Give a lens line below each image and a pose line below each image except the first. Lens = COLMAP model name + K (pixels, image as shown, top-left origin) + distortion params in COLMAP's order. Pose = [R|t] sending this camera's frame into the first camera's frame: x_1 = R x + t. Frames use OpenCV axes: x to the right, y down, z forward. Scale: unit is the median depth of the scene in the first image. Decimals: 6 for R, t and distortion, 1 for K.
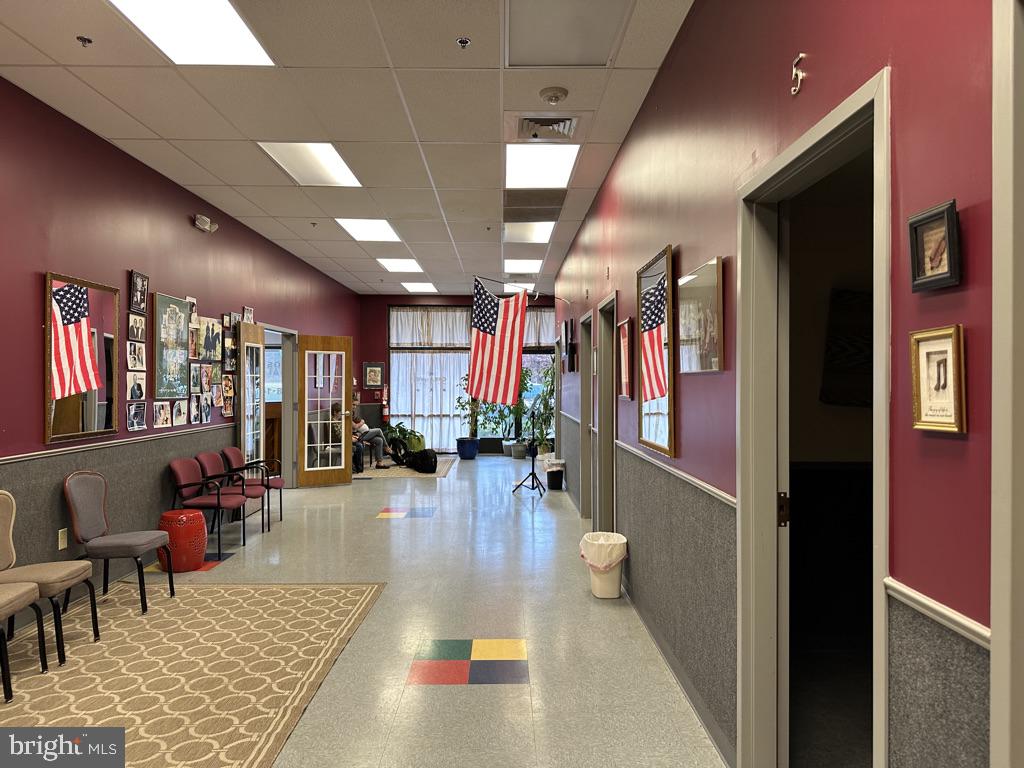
lens RADIAL K [[711.9, 0, 512.0], [0, 711.9, 384.0], [0, 0, 1]] dist [0.097999, -0.148826]
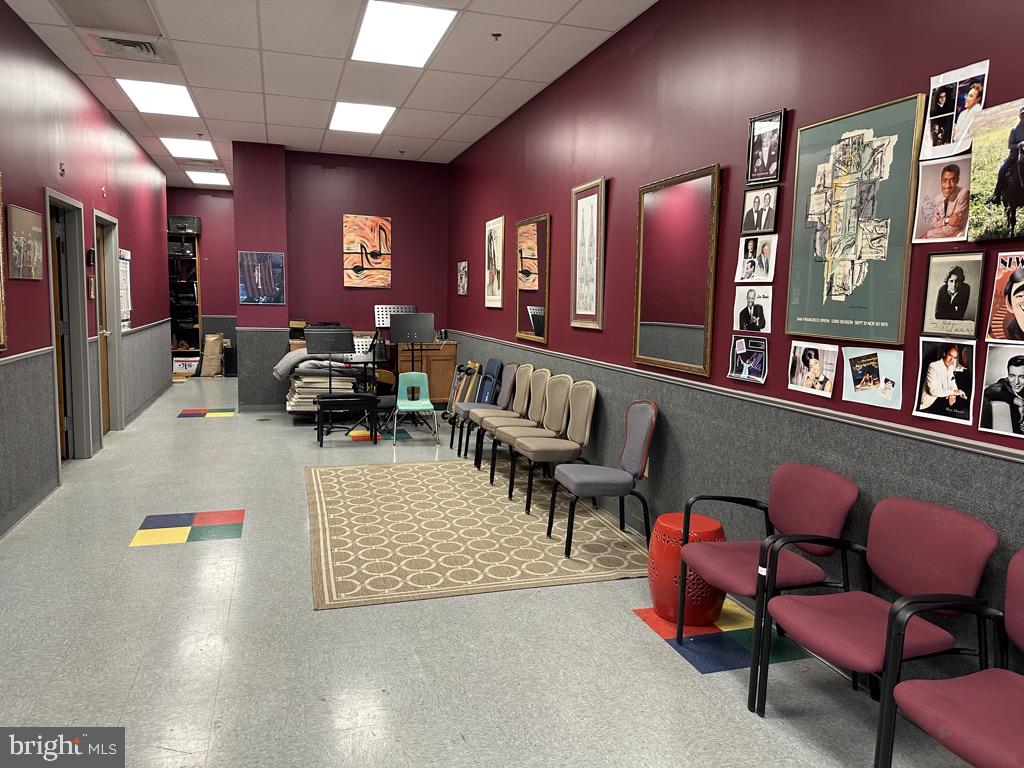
lens RADIAL K [[711.9, 0, 512.0], [0, 711.9, 384.0], [0, 0, 1]] dist [0.097999, -0.148826]
pose [[-0.956218, 0.014329, -0.292304, -0.151027], [-0.022585, 0.992209, 0.122522, -0.004072], [0.291782, 0.123759, -0.948445, 1.563367]]
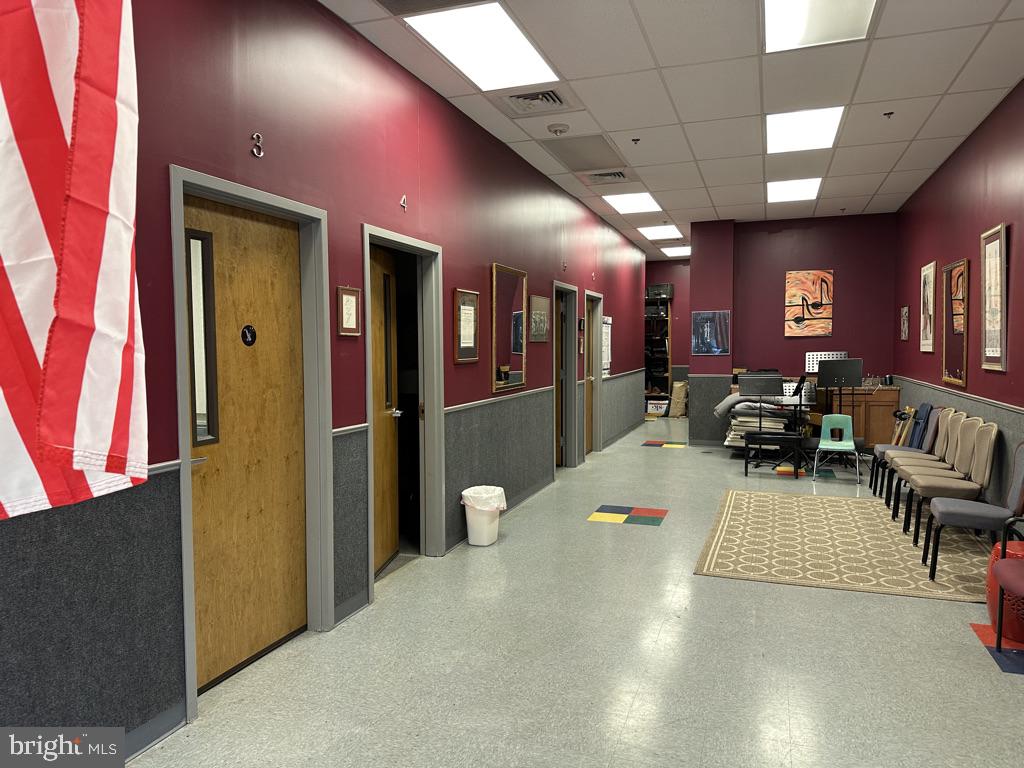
lens RADIAL K [[711.9, 0, 512.0], [0, 711.9, 384.0], [0, 0, 1]] dist [0.097999, -0.148826]
pose [[-0.937624, -0.010076, 0.347506, -0.257884], [0.010366, 0.998325, 0.056915, -0.006960], [-0.347498, 0.056967, -0.935949, 1.807289]]
